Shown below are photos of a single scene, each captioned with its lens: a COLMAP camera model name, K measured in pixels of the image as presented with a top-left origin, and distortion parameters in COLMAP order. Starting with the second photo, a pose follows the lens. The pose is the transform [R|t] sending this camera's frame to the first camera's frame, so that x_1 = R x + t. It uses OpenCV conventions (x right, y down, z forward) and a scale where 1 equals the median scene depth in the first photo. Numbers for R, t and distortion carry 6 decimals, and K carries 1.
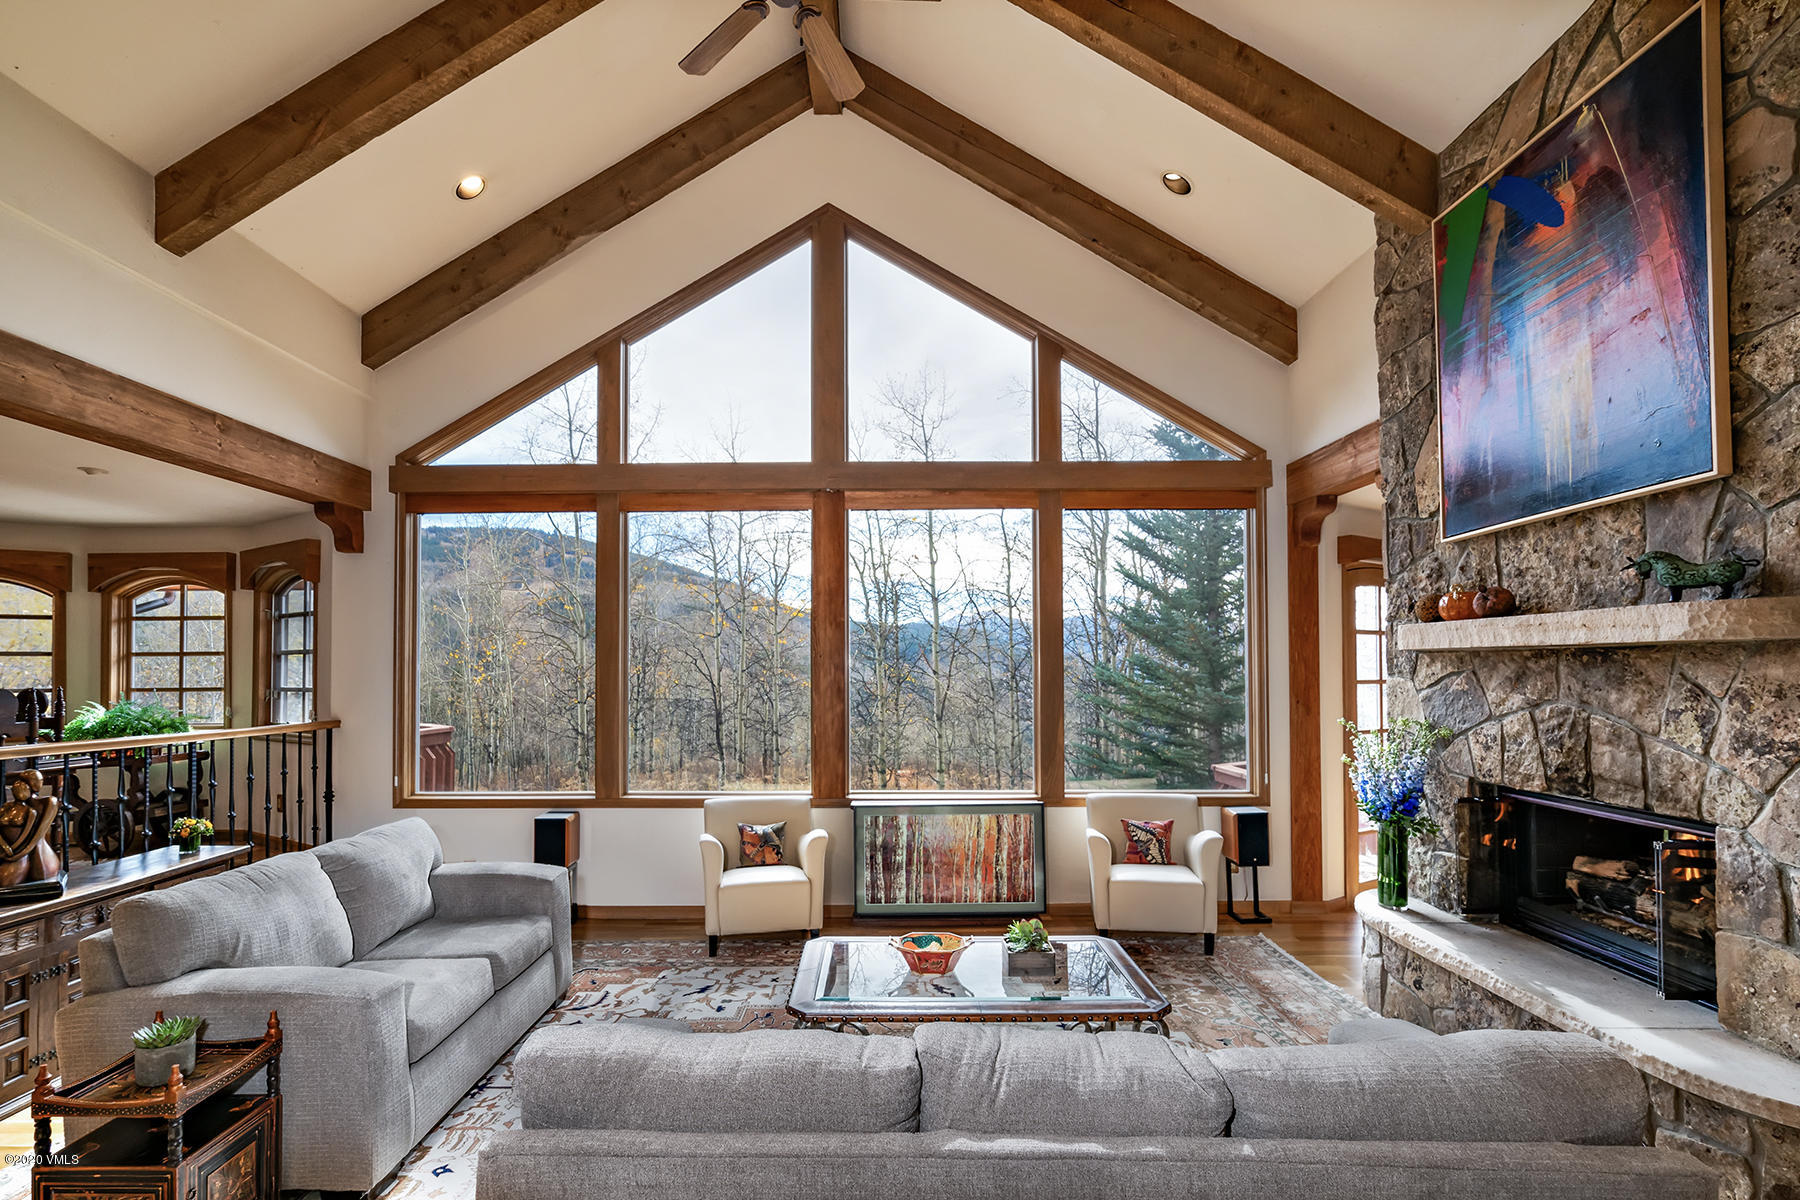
lens RADIAL K [[819.5, 0, 890.9], [0, 819.5, 671.0], [0, 0, 1]] dist [-0.009289, 0.005157]
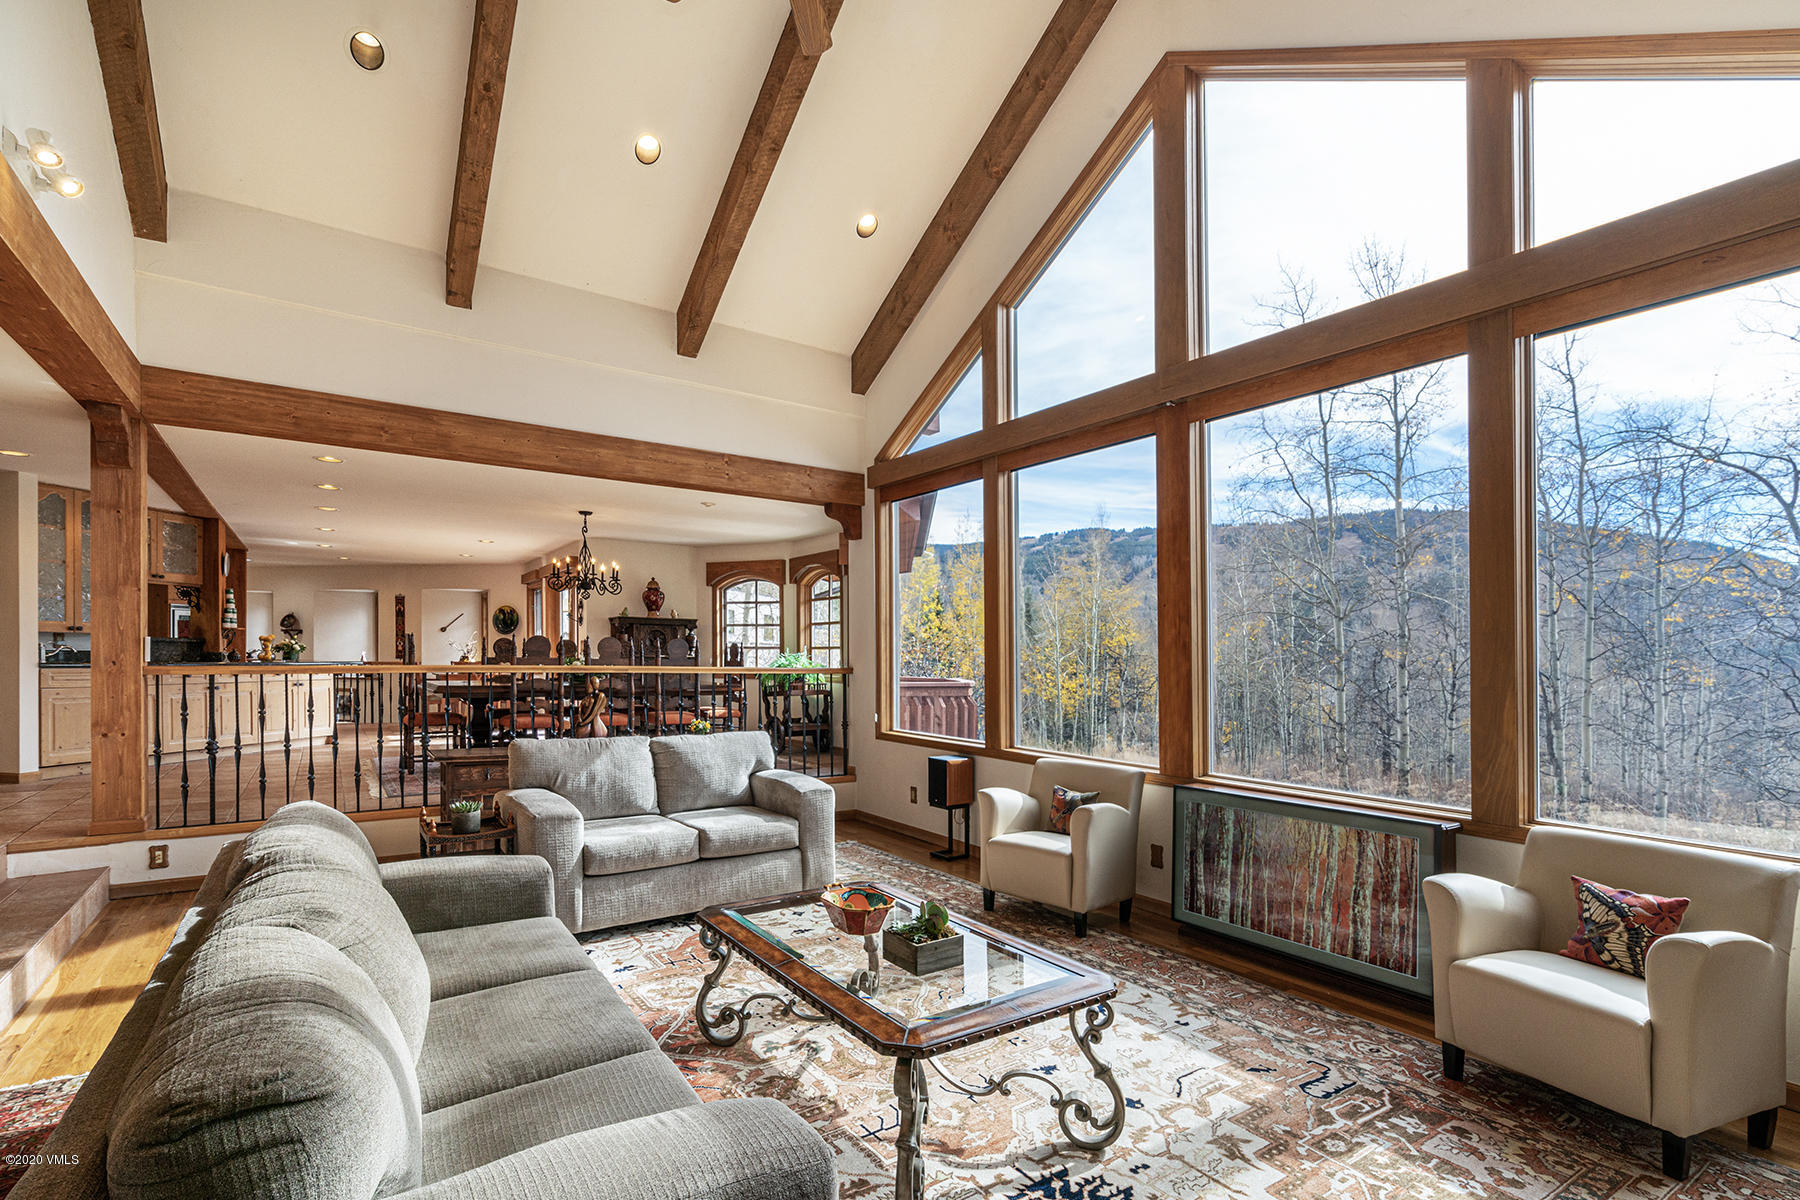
lens RADIAL K [[819.5, 0, 875.7], [0, 819.5, 659.9], [0, 0, 1]] dist [-0.009289, 0.005157]
pose [[0.558101, 0.013432, -0.829665, 0.467705], [-0.012630, 0.999891, 0.007692, 0.037480], [0.829677, 0.006186, 0.558209, 0.307794]]
